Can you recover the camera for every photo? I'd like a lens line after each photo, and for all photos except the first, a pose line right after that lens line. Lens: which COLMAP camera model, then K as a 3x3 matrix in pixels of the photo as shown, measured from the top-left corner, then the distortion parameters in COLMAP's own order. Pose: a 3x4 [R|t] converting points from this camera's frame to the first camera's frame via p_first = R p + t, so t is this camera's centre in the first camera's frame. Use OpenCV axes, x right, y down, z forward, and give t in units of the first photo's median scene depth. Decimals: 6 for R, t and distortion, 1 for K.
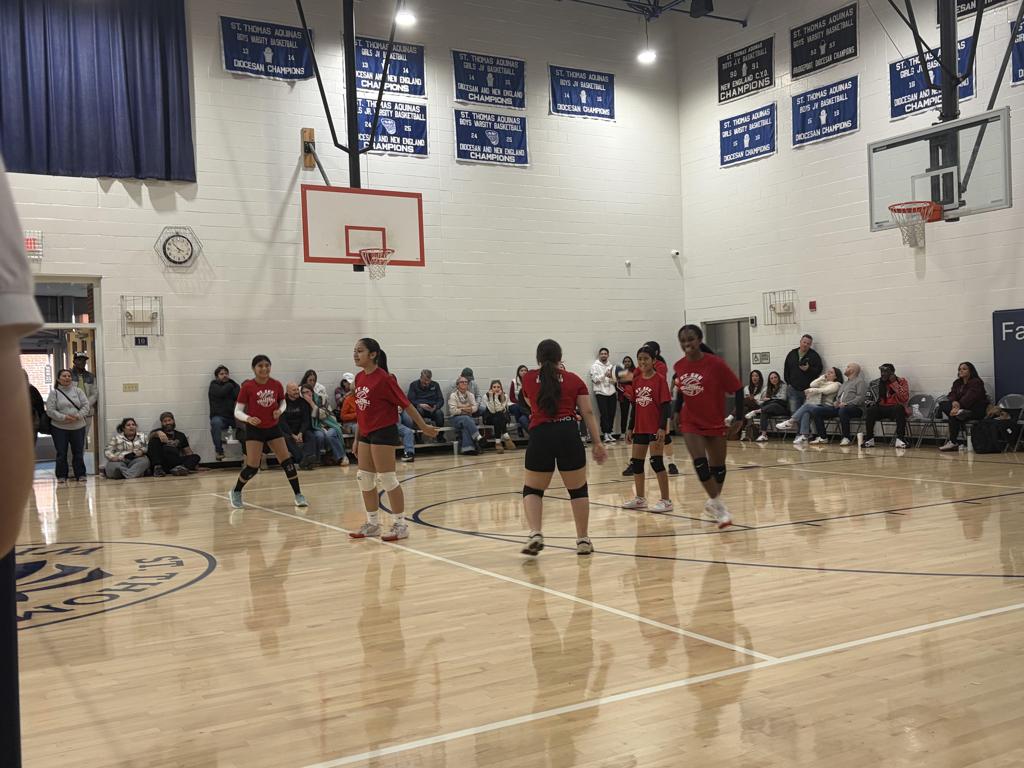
lens RADIAL K [[1049.5, 0, 523.4], [0, 1049.5, 384.4], [0, 0, 1]] dist [0.040159, 0.000000]
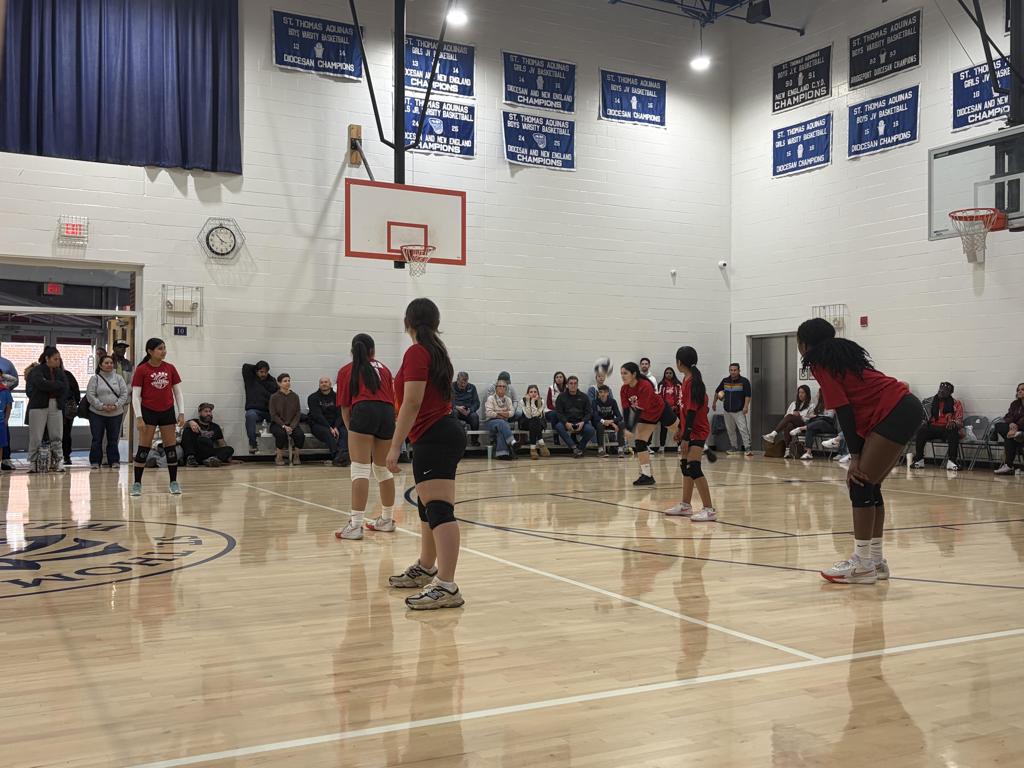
lens RADIAL K [[1049.5, 0, 514.0], [0, 1049.5, 383.0], [0, 0, 1]] dist [0.040159, 0.000000]
pose [[0.998149, 0.037826, -0.047626, 0.002046], [-0.038702, 0.999095, -0.017623, 0.012533], [0.046917, 0.019433, 0.998710, 0.018014]]
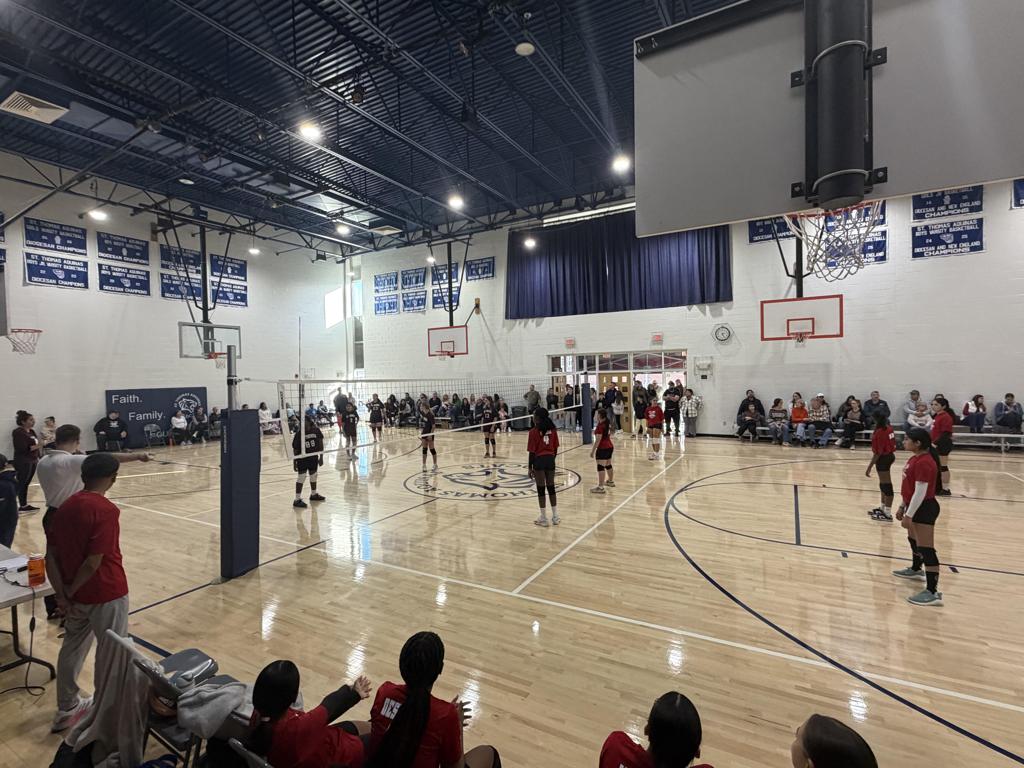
lens RADIAL K [[498.0, 0, 509.7], [0, 498.0, 385.8], [0, 0, 1]] dist [0.005811, 0.002053]
pose [[0.497677, 0.042819, -0.866305, 0.318602], [0.002133, 0.998717, 0.050589, -0.071149], [0.867360, -0.027025, 0.496948, 0.117807]]
